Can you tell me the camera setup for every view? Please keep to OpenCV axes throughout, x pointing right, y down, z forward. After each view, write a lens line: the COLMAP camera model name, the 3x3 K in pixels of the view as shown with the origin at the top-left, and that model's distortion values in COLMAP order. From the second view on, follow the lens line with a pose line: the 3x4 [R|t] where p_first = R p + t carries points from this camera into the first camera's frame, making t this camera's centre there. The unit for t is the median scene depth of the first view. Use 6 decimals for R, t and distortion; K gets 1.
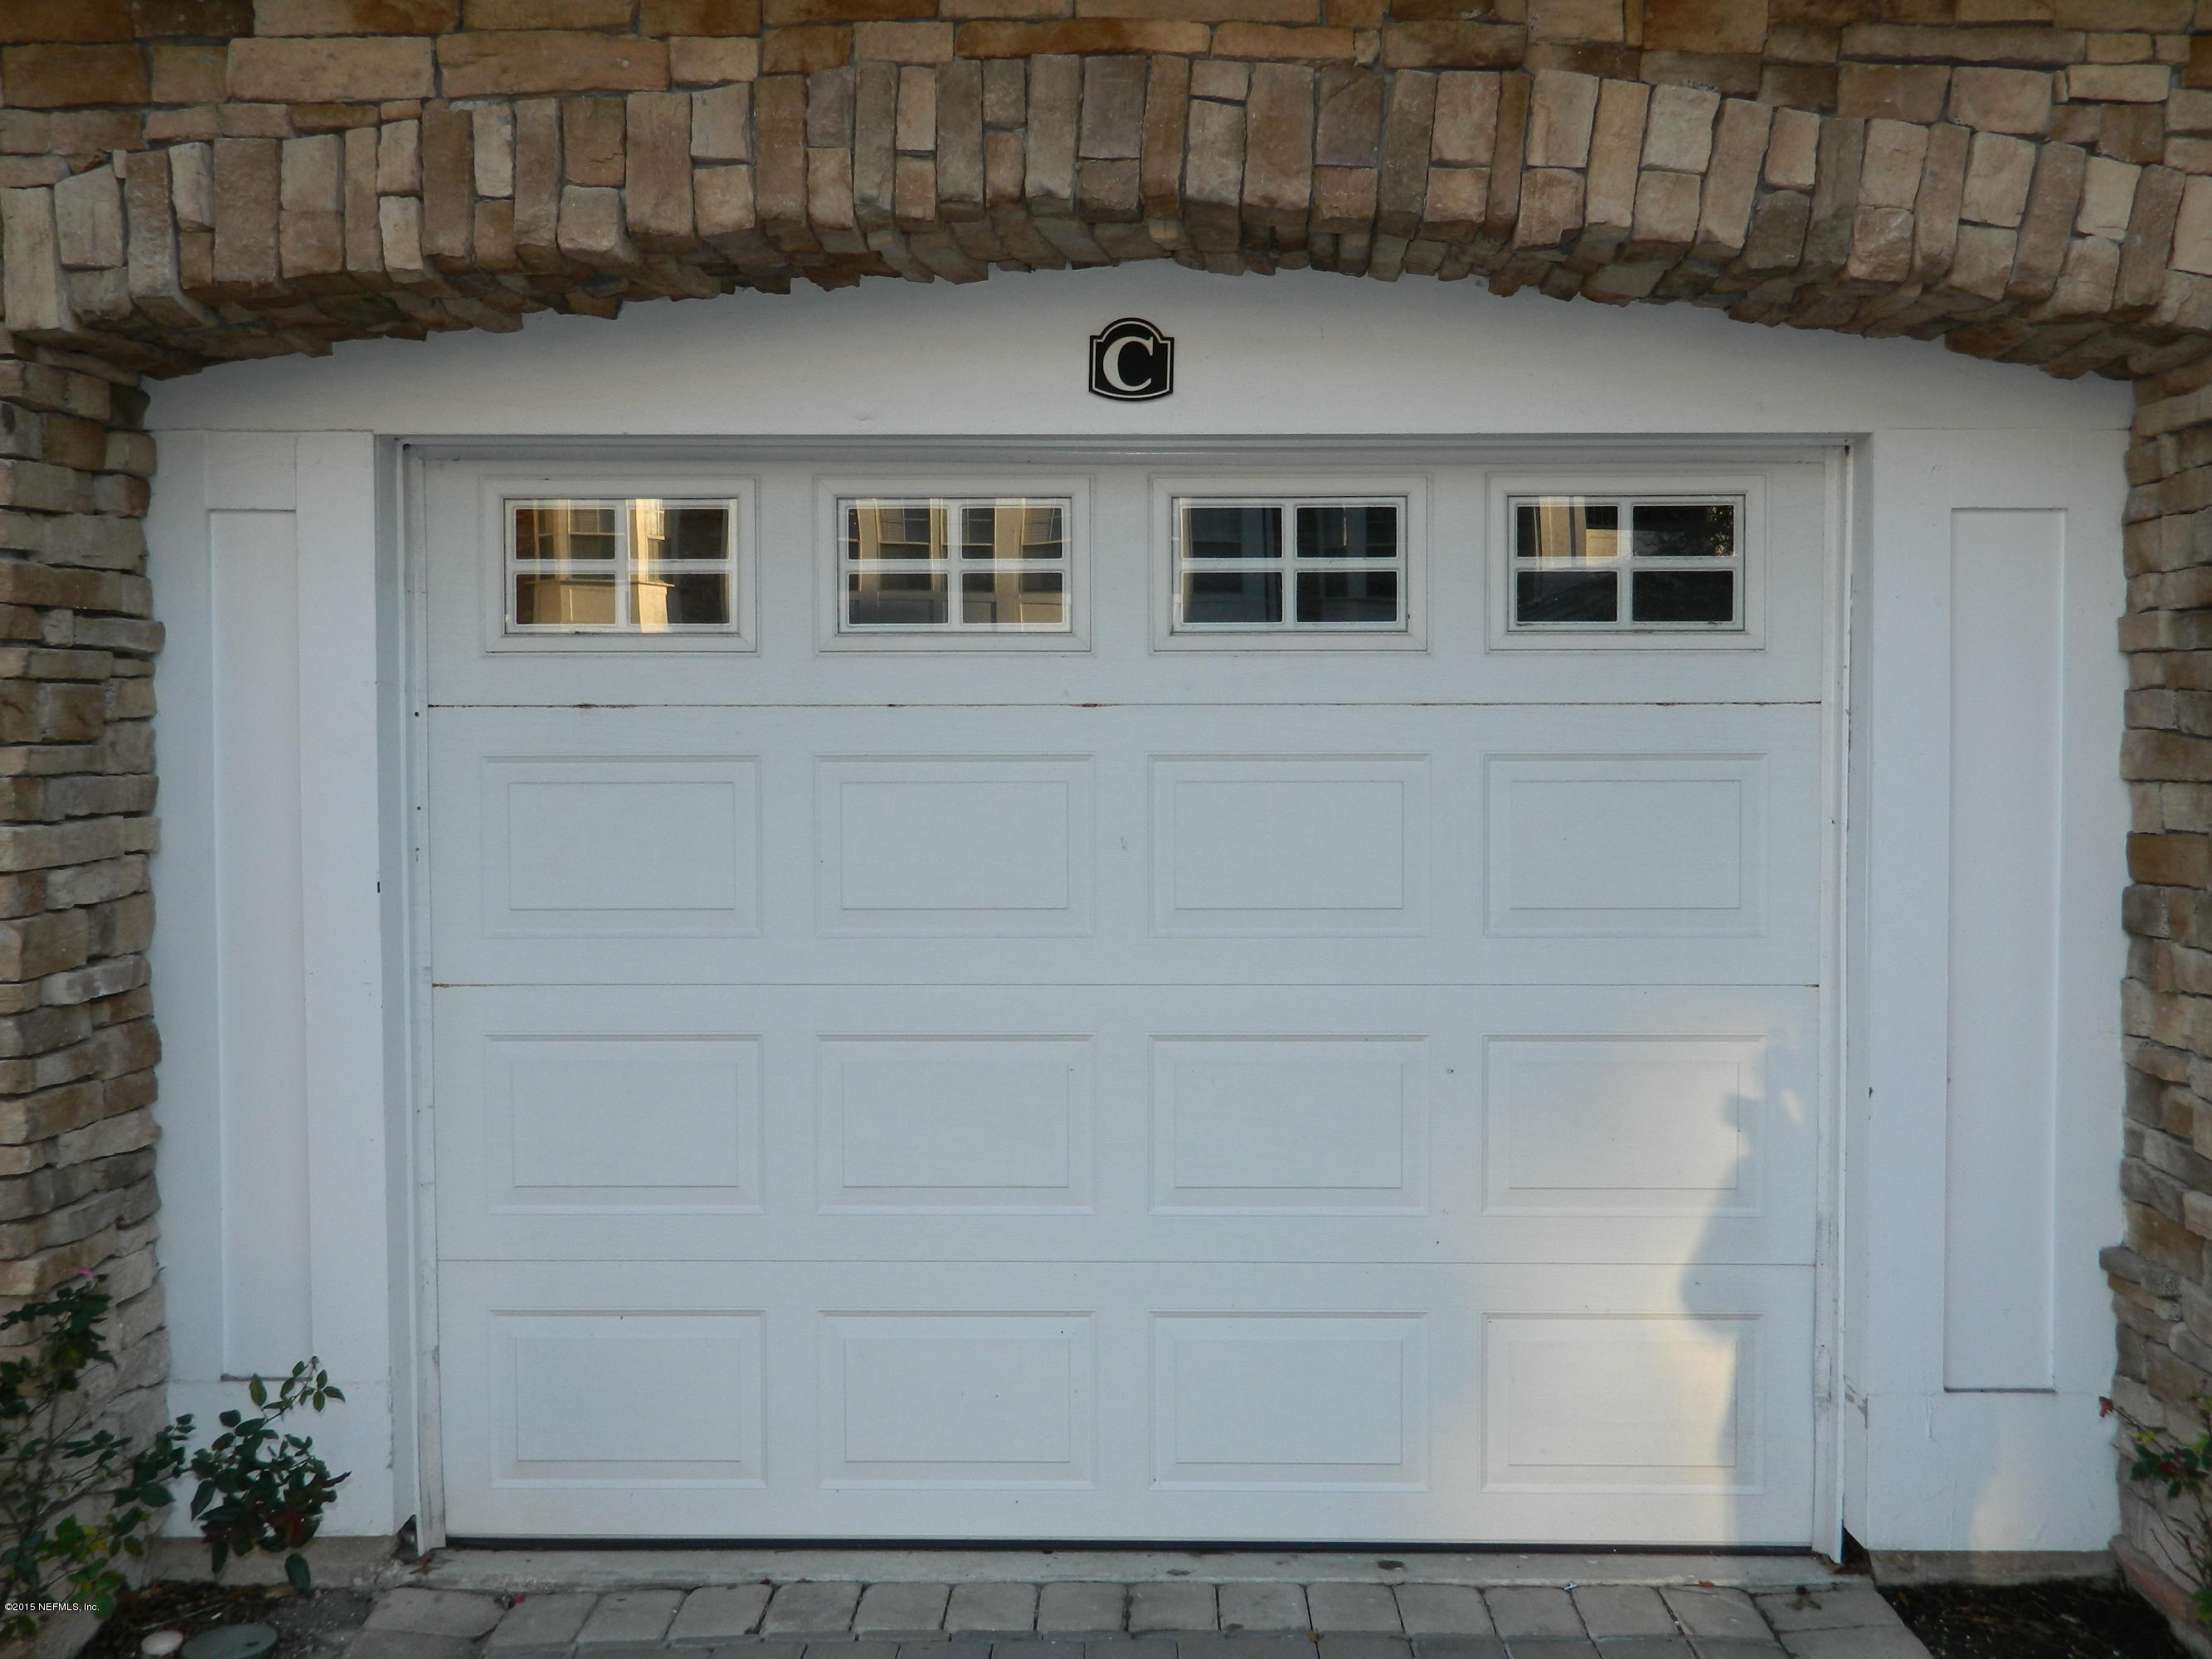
lens RADIAL K [[2259.6, 0, 1106.0], [0, 2259.6, 829.5], [0, 0, 1]] dist [0.010791, 0.003267]
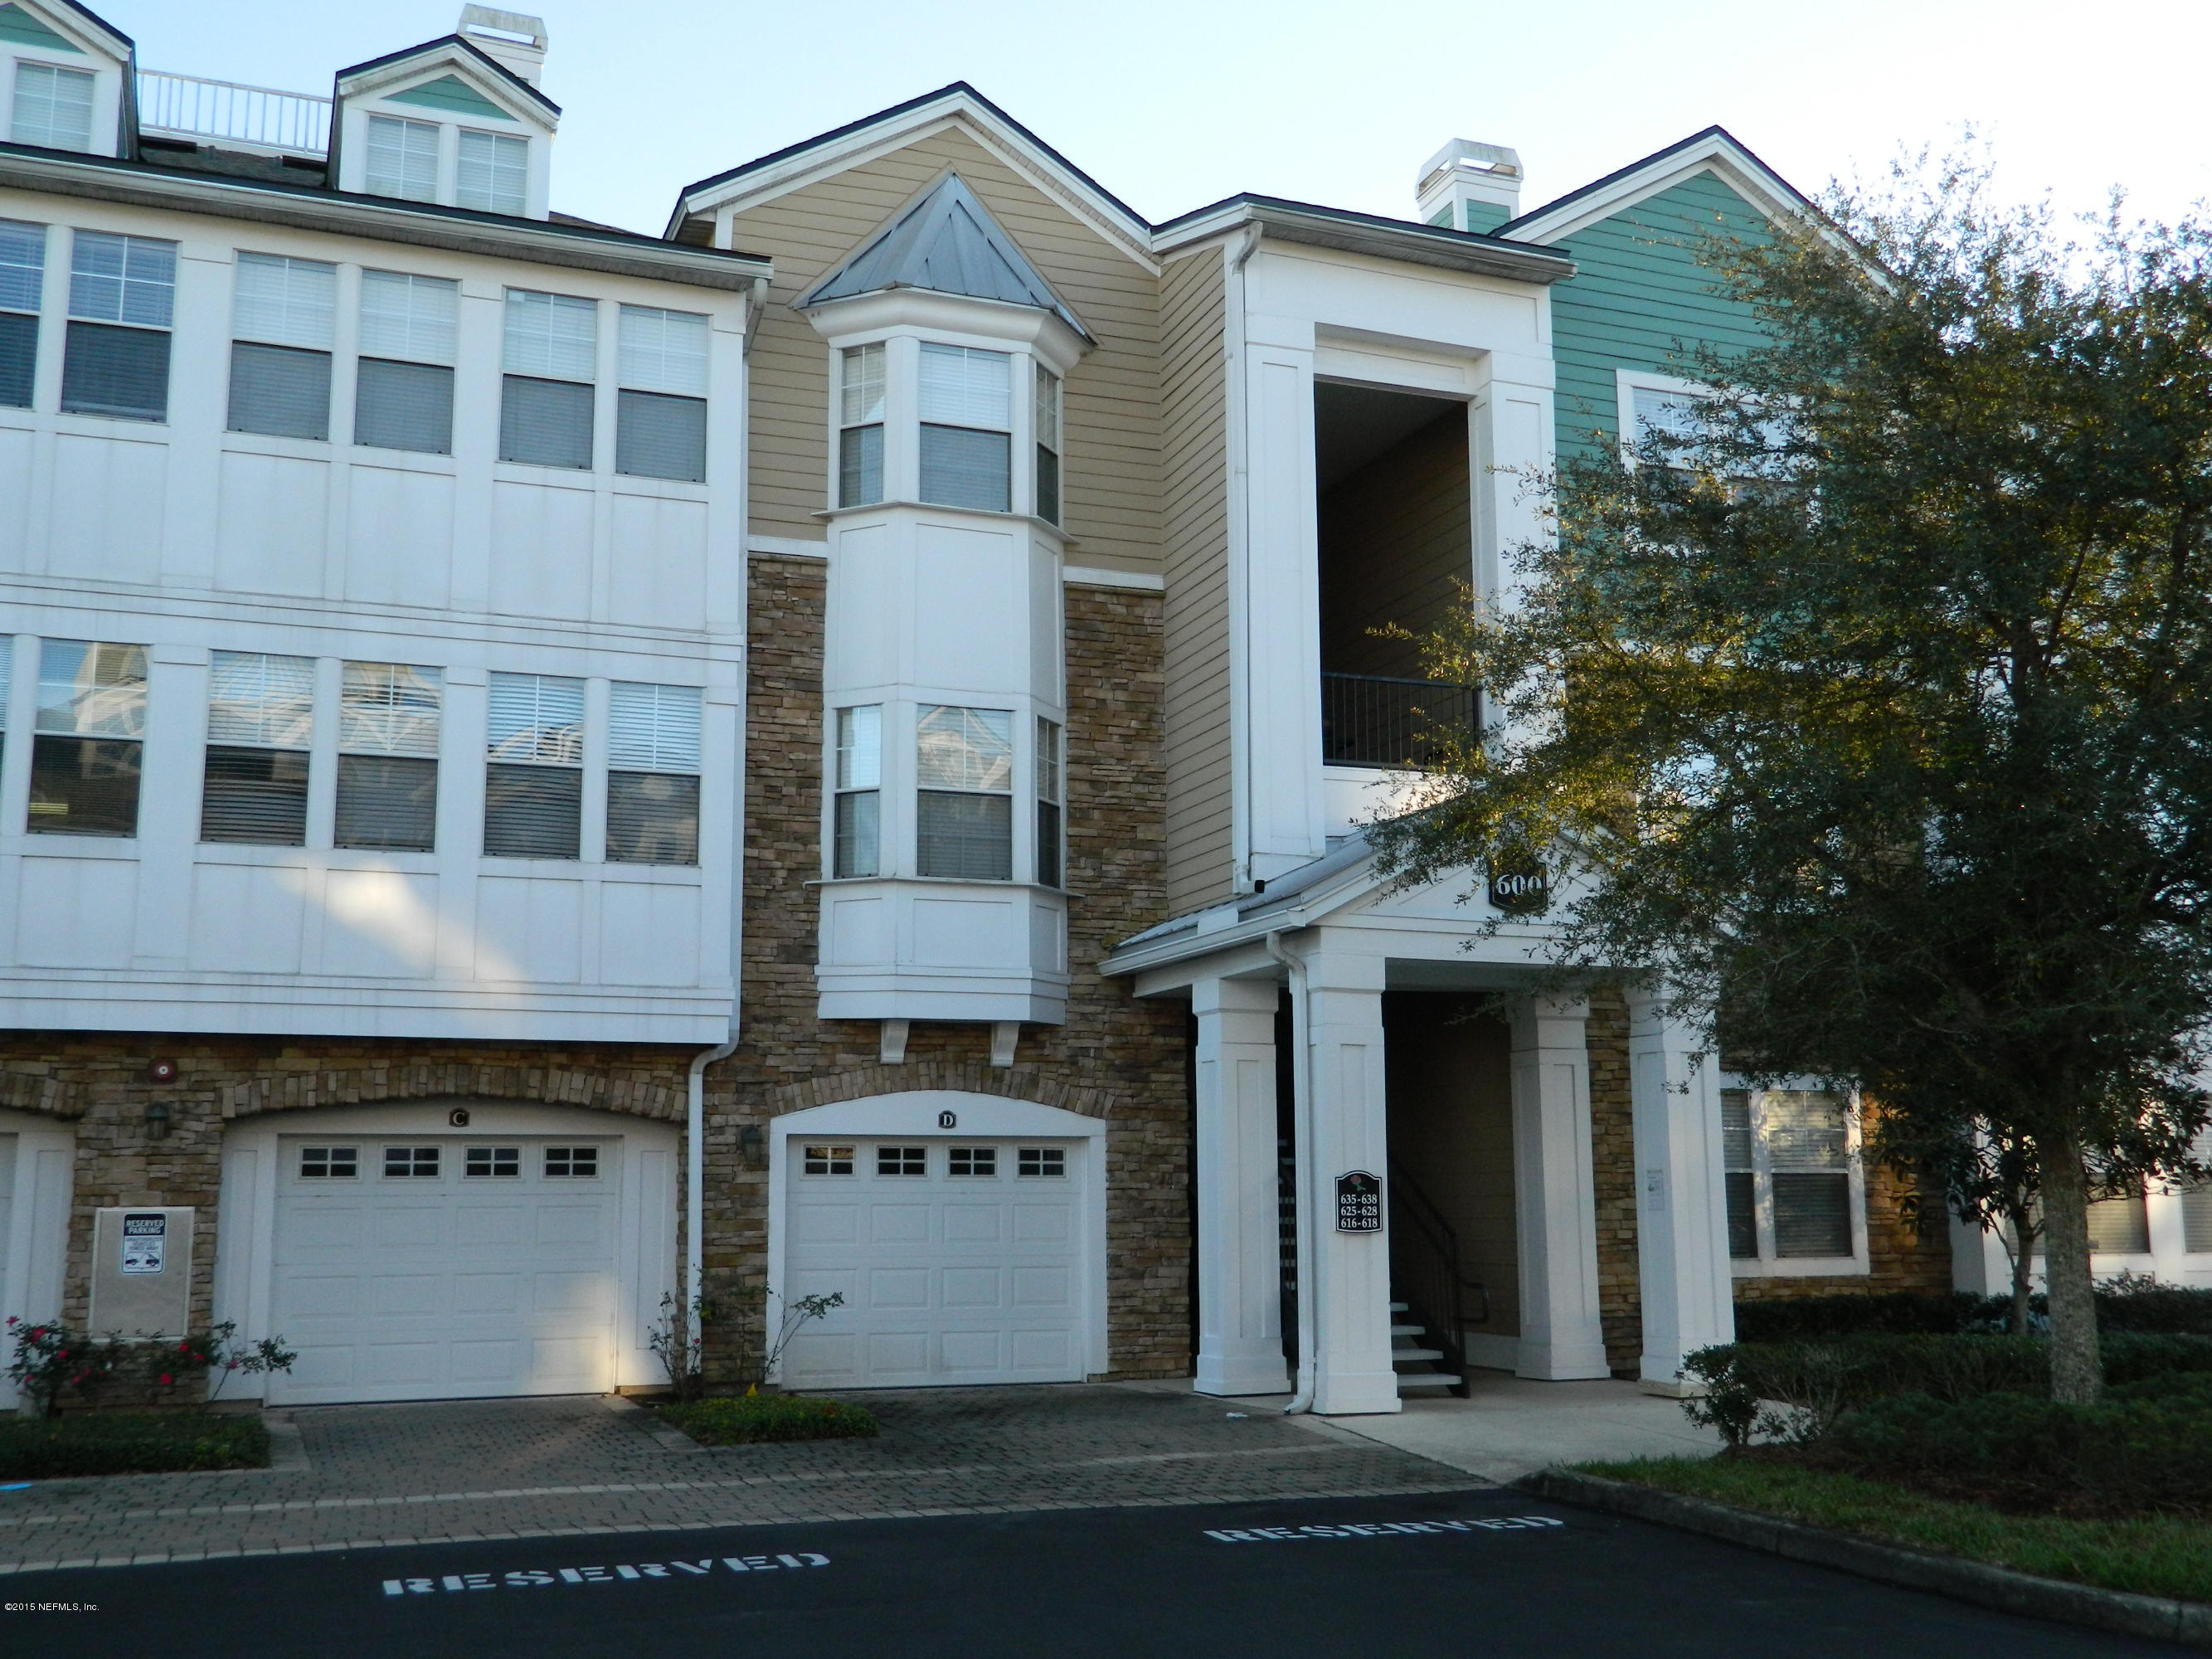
lens RADIAL K [[2259.6, 0, 1106.0], [0, 2259.6, 829.5], [0, 0, 1]] dist [0.010791, 0.003267]
pose [[0.923610, 0.056924, 0.379085, -0.610984], [0.025837, 0.977420, -0.209720, 0.236959], [-0.382463, 0.203494, 0.901284, -4.160203]]
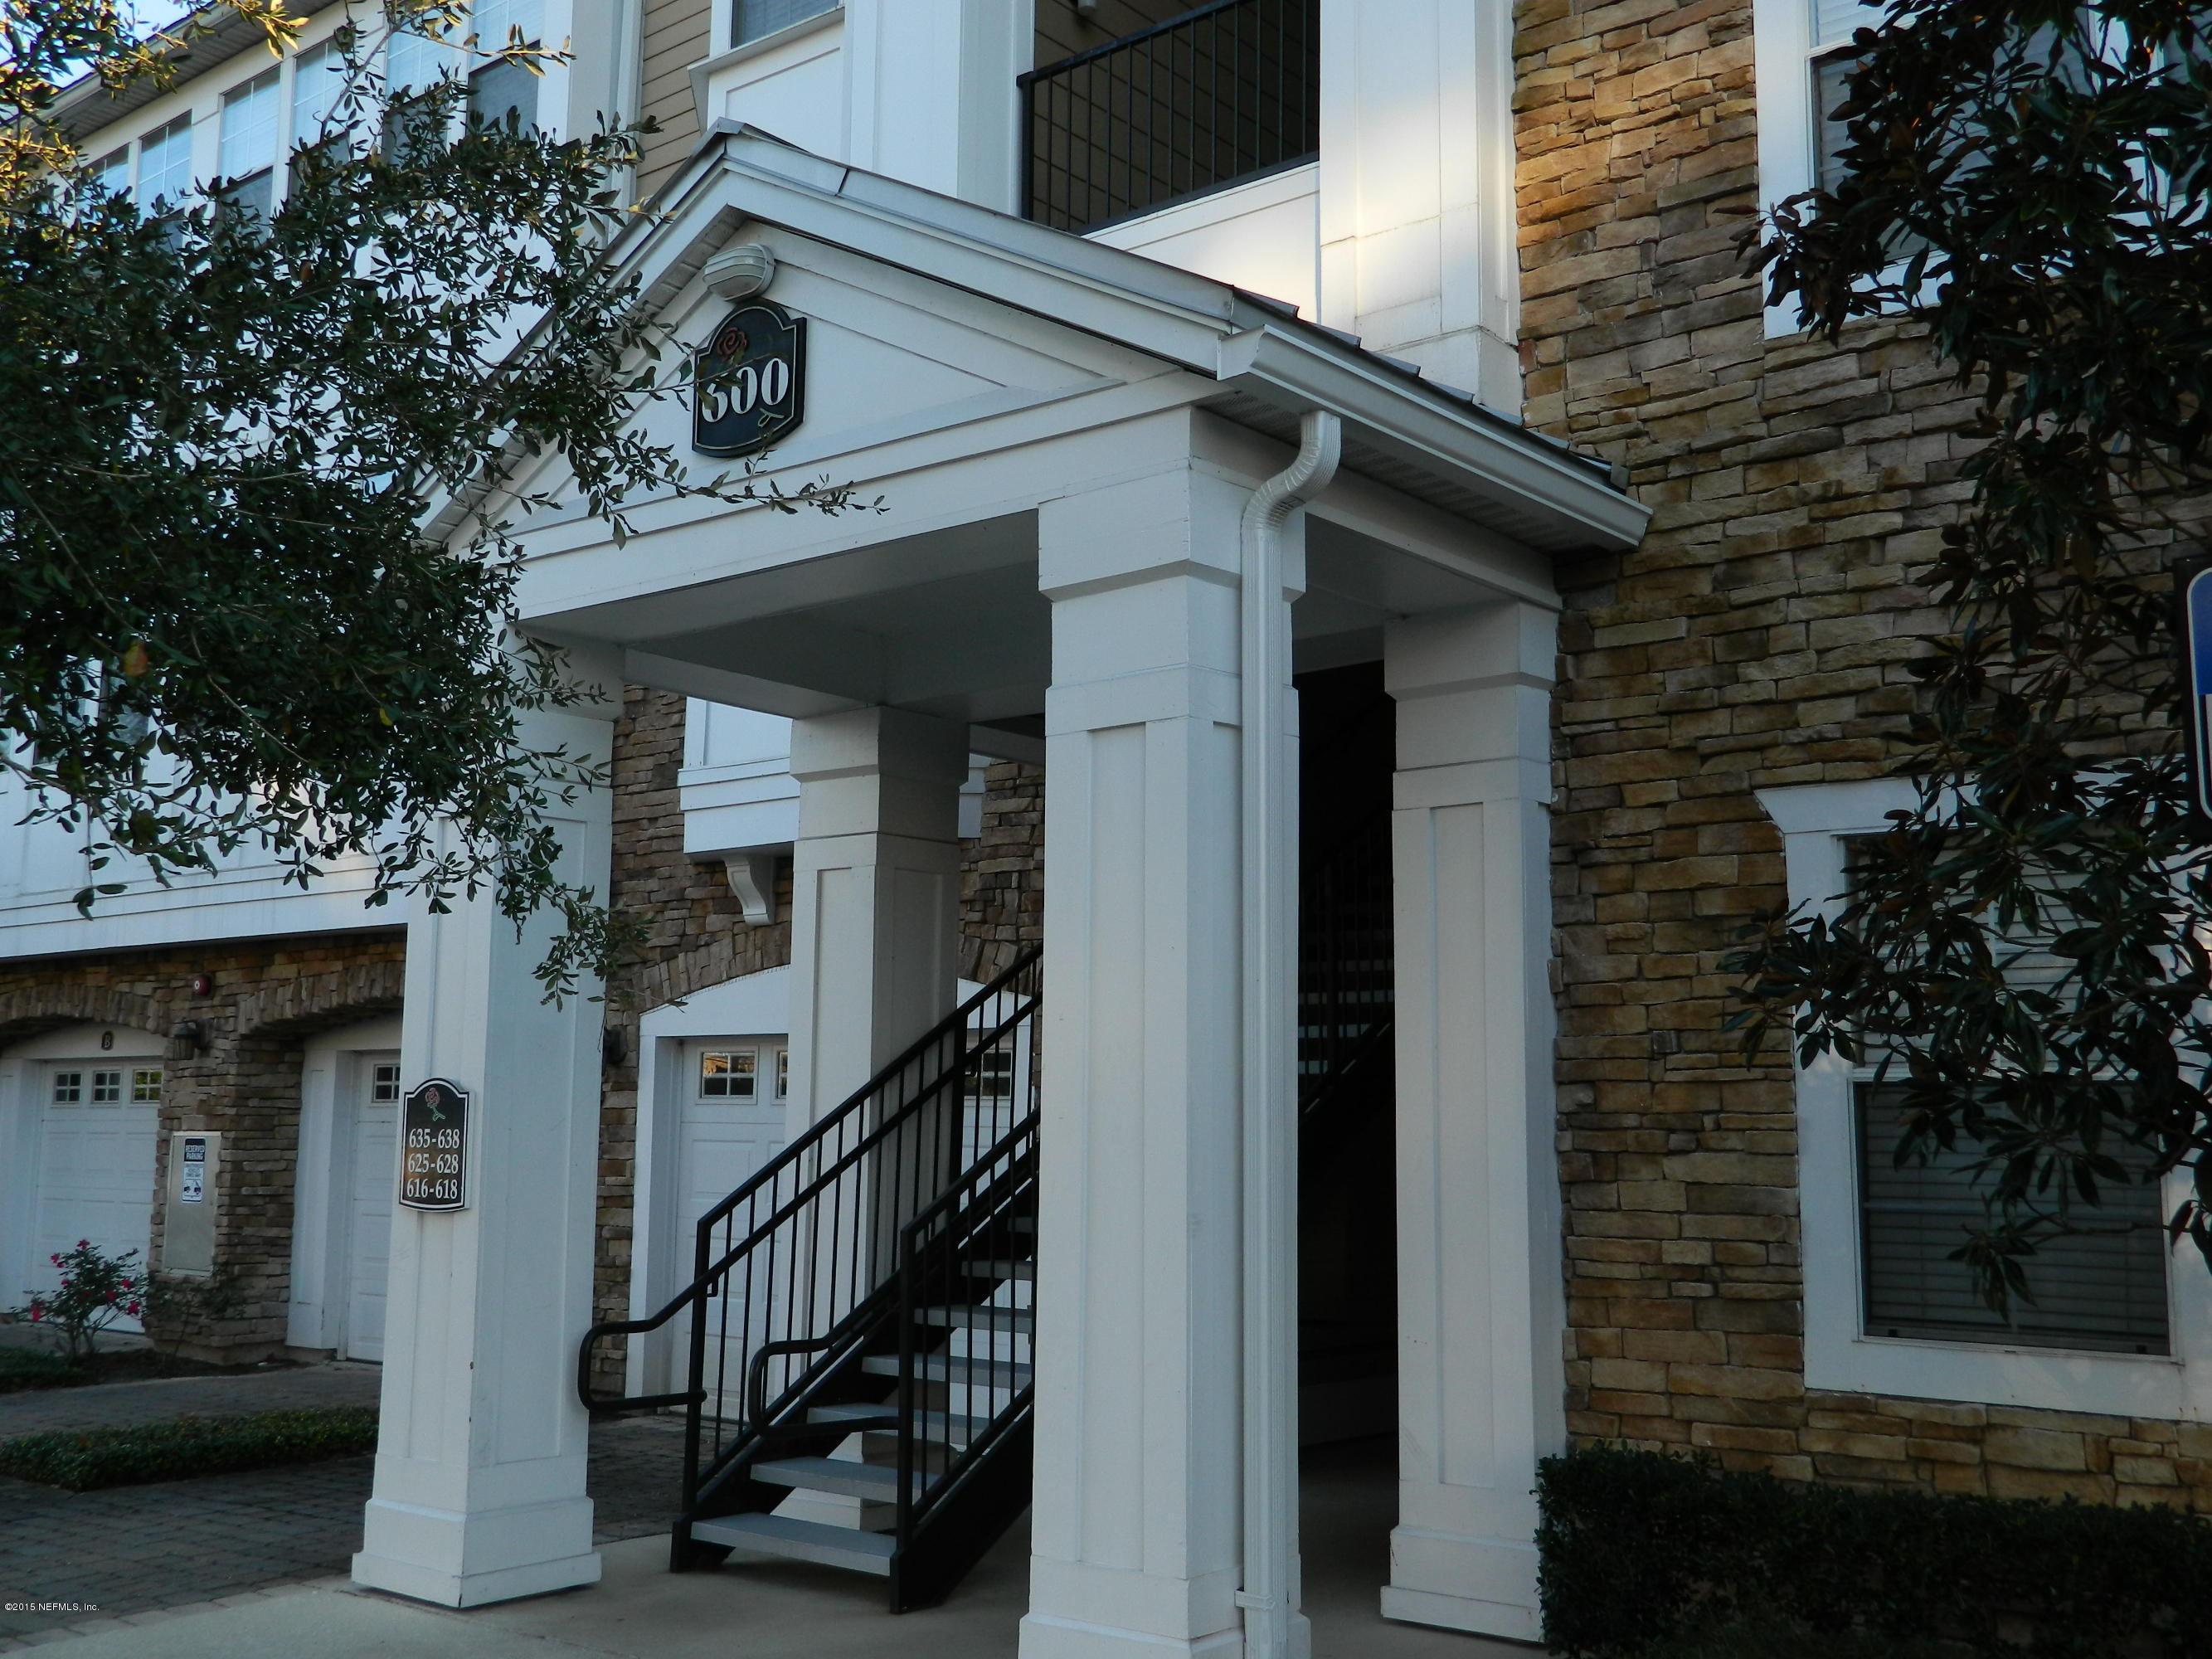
lens RADIAL K [[2259.6, 0, 1106.0], [0, 2259.6, 829.5], [0, 0, 1]] dist [0.010791, 0.003267]
pose [[0.786740, -0.074882, -0.612725, 3.525730], [-0.042381, 0.983720, -0.174638, 0.081193], [0.615827, 0.163363, 0.770759, -1.386739]]
